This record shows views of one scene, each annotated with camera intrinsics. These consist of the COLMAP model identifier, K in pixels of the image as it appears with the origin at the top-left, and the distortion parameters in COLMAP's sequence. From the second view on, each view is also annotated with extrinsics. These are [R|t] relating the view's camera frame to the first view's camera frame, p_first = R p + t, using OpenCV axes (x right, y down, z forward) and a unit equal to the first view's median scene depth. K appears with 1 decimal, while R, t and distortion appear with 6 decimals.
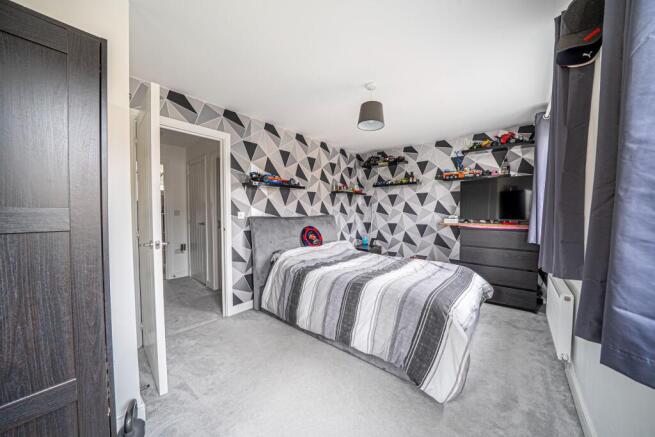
lens RADIAL K [[226.2, 0, 330.5], [0, 226.2, 216.2], [0, 0, 1]] dist [-0.000350, -0.000011]
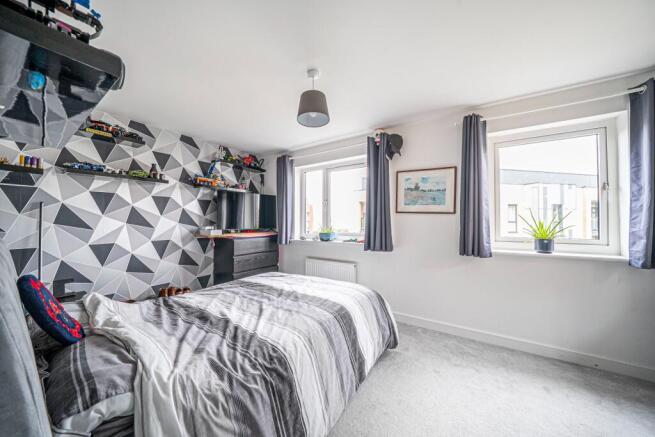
lens RADIAL K [[226.2, 0, 326.9], [0, 226.2, 217.0], [0, 0, 1]] dist [-0.000350, -0.000011]
pose [[-0.122770, 0.009843, 0.992386, -0.377575], [0.021617, 0.999740, -0.007242, -0.021843], [-0.992200, 0.020564, -0.122951, 0.586634]]
